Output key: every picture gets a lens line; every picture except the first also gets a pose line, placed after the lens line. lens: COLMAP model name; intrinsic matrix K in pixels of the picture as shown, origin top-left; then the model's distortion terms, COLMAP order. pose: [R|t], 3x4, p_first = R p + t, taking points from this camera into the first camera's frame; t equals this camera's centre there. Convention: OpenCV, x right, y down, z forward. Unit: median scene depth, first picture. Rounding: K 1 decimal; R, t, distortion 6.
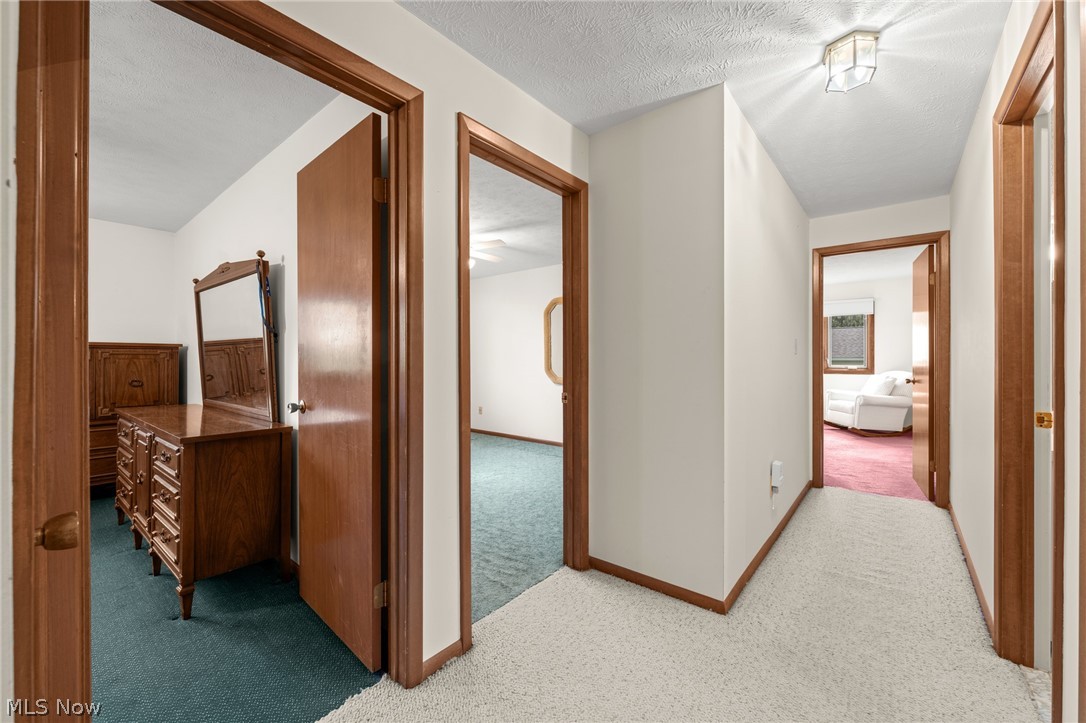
lens RADIAL K [[413.4, 0, 547.7], [0, 413.4, 360.4], [0, 0, 1]] dist [-0.003312, -0.000532]
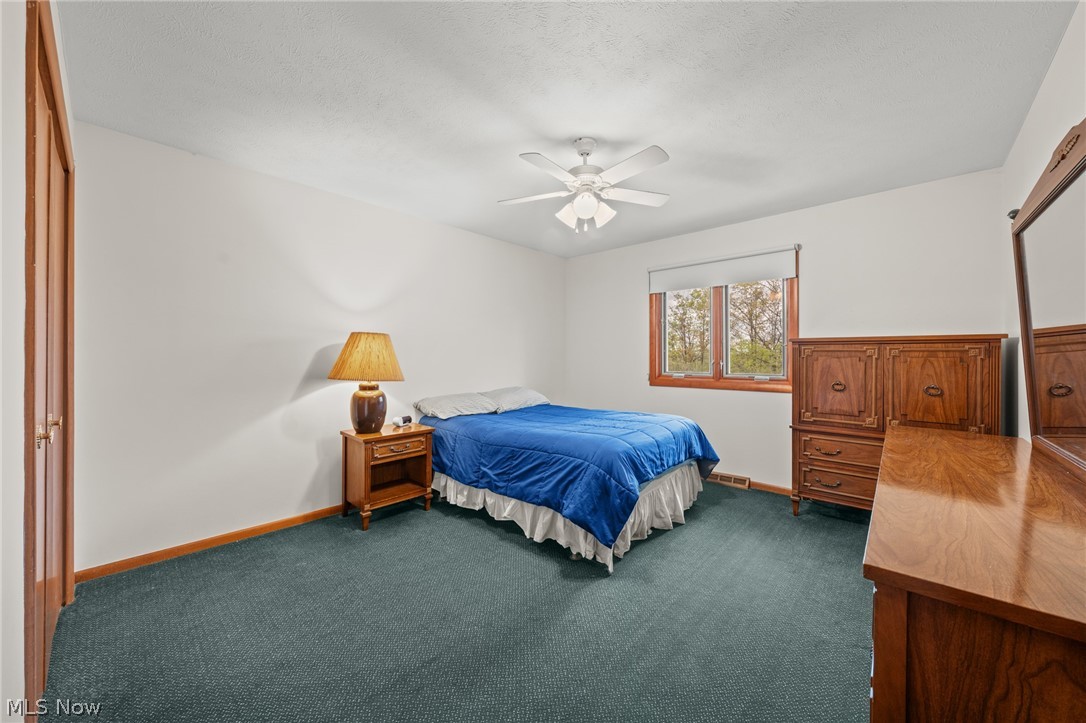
lens RADIAL K [[393.4, 0, 546.4], [0, 393.4, 357.1], [0, 0, 1]] dist [-0.002870, 0.000043]
pose [[-0.083902, 0.004422, -0.996464, -0.267314], [-0.001285, 0.999989, 0.004546, -0.006955], [0.996473, 0.001662, -0.083895, 0.397632]]
